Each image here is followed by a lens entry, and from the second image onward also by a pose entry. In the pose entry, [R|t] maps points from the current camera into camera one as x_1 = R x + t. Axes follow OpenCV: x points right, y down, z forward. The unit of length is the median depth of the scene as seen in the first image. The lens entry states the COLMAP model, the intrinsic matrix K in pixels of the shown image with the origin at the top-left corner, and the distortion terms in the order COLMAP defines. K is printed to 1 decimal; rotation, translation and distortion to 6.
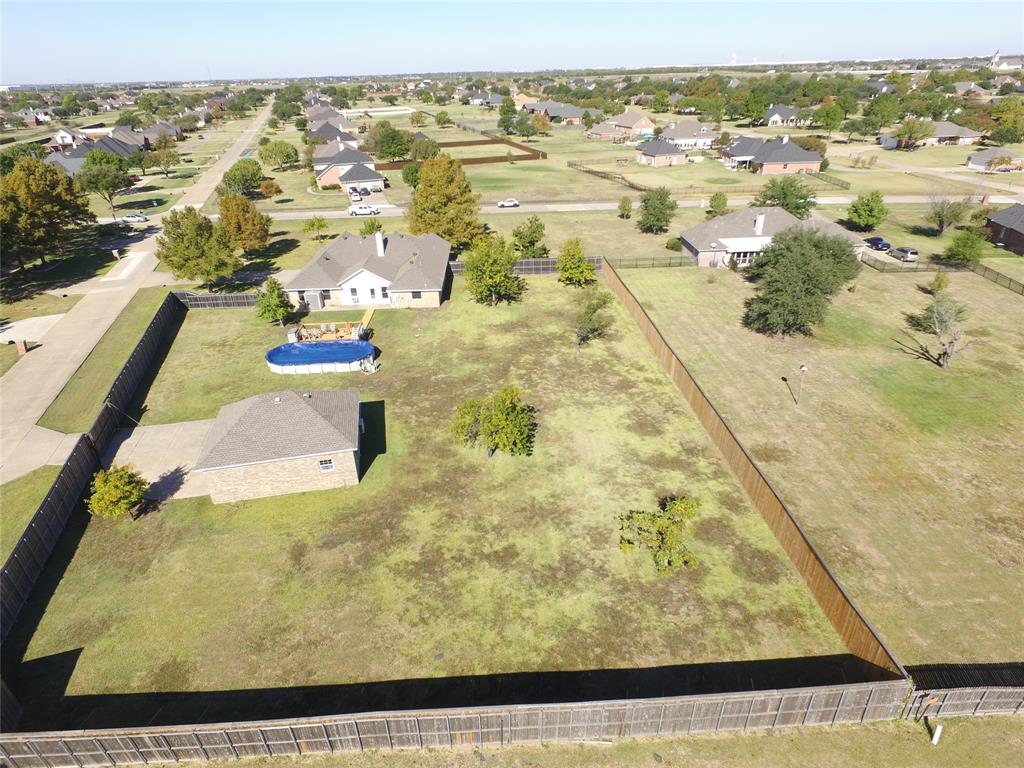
lens RADIAL K [[594.3, 0, 512.0], [0, 594.3, 384.0], [0, 0, 1]] dist [-0.009770, 0.010912]
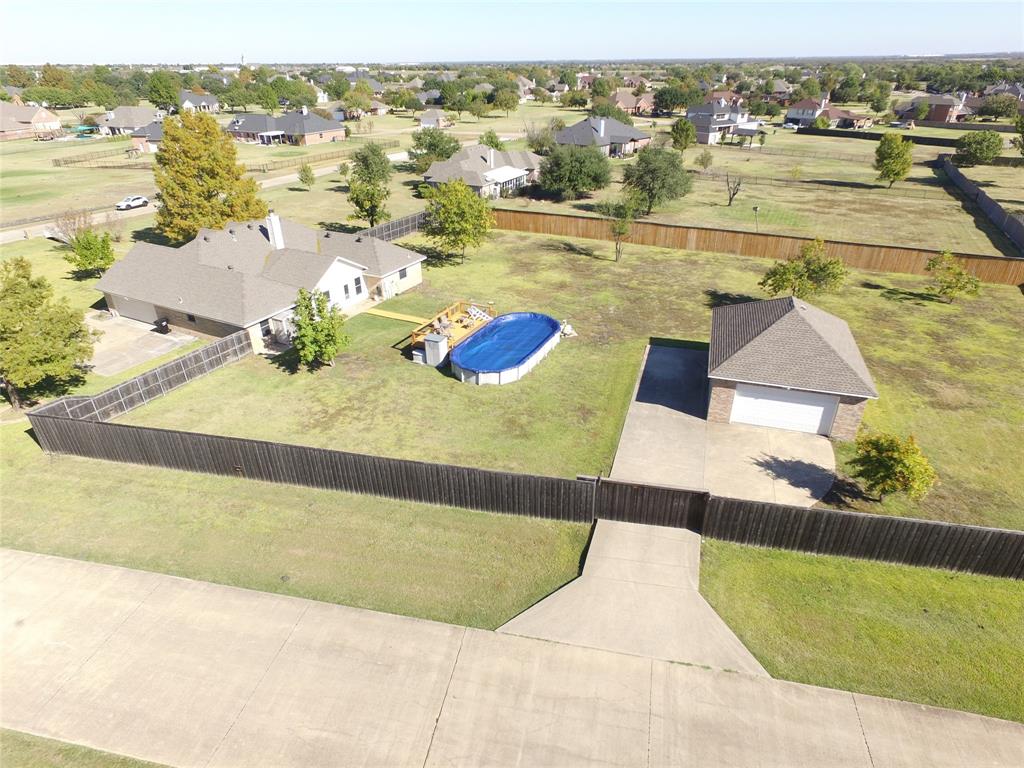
lens RADIAL K [[591.0, 0, 512.0], [0, 591.0, 384.0], [0, 0, 1]] dist [-0.003633, 0.001546]
pose [[0.496366, -0.399767, 0.770589, -0.596911], [0.404915, 0.891801, 0.201828, -0.098786], [-0.767896, 0.211843, 0.604531, 0.387083]]
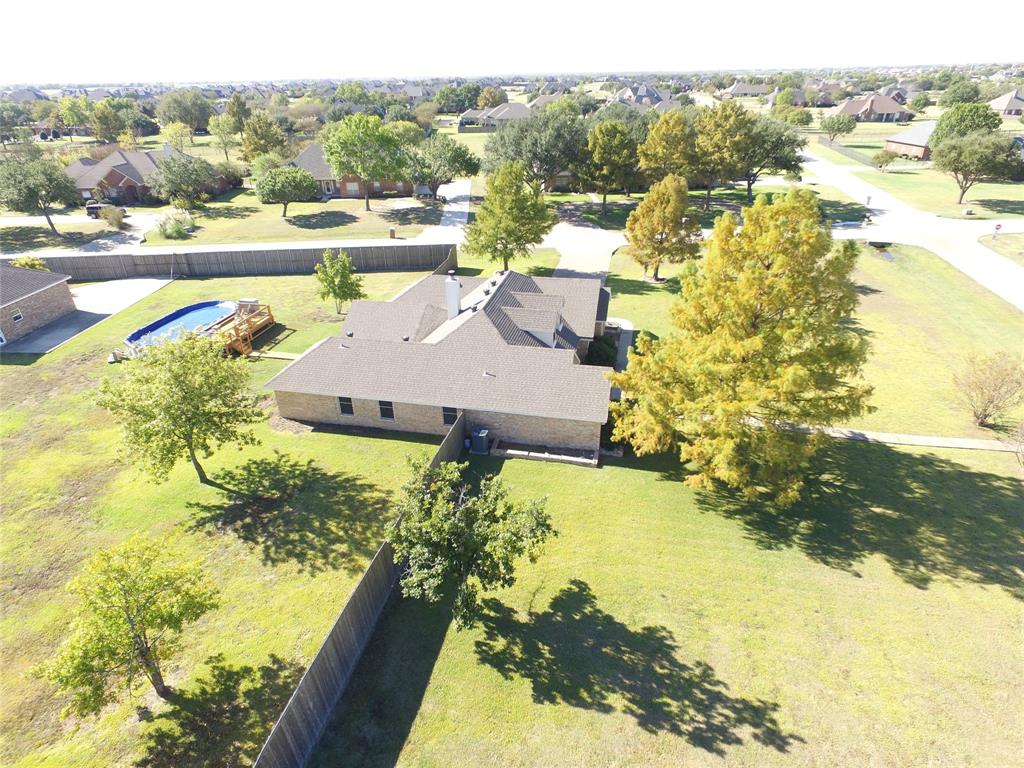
lens RADIAL K [[594.3, 0, 512.0], [0, 594.3, 384.0], [0, 0, 1]] dist [-0.009770, 0.010912]
pose [[-0.250325, 0.479246, -0.841226, 0.206231], [-0.431168, 0.722784, 0.540073, -0.428903], [0.866852, 0.497903, 0.025705, 0.951623]]
